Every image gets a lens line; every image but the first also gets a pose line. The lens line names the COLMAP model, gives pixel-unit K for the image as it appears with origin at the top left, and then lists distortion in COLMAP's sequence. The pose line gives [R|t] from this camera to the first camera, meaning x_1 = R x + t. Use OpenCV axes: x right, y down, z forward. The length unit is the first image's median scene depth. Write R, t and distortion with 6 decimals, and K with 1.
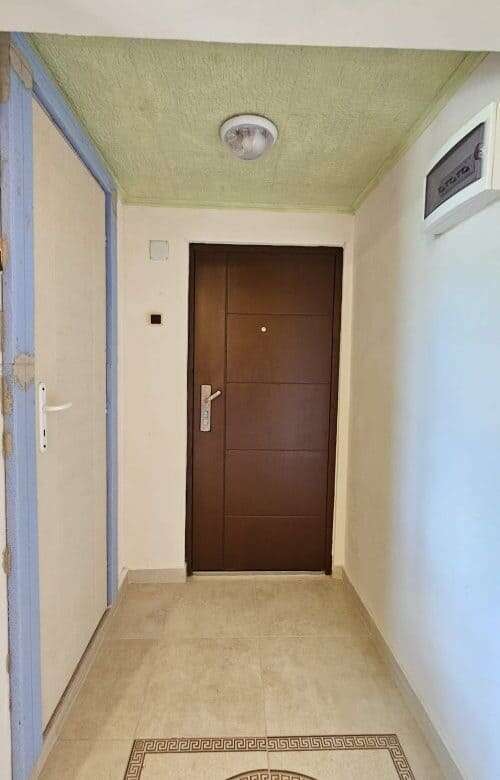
lens RADIAL K [[363.4, 0, 250.0], [0, 363.4, 390.0], [0, 0, 1]] dist [0.001093, -0.001023]
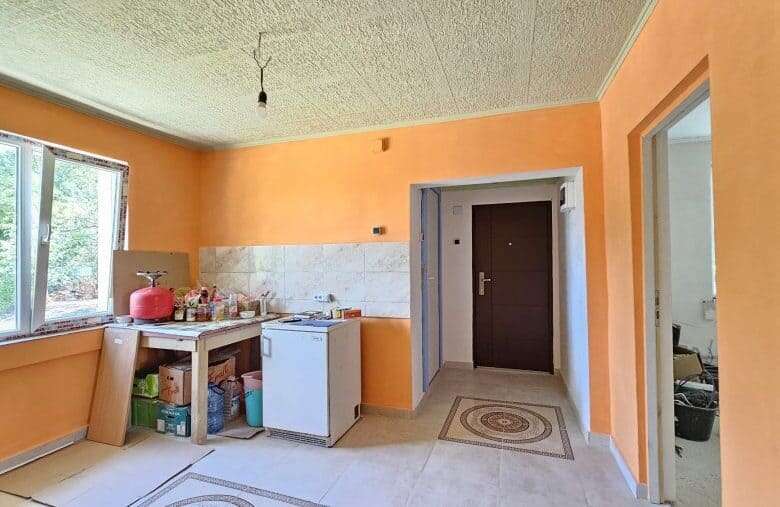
lens RADIAL K [[365.7, 0, 390.0], [0, 365.7, 253.5], [0, 0, 1]] dist [0.000207, -0.000010]
pose [[0.930231, -0.031770, -0.365597, 0.157501], [0.002041, 0.996678, -0.081416, 0.048424], [0.366969, 0.074990, 0.927206, -1.119233]]
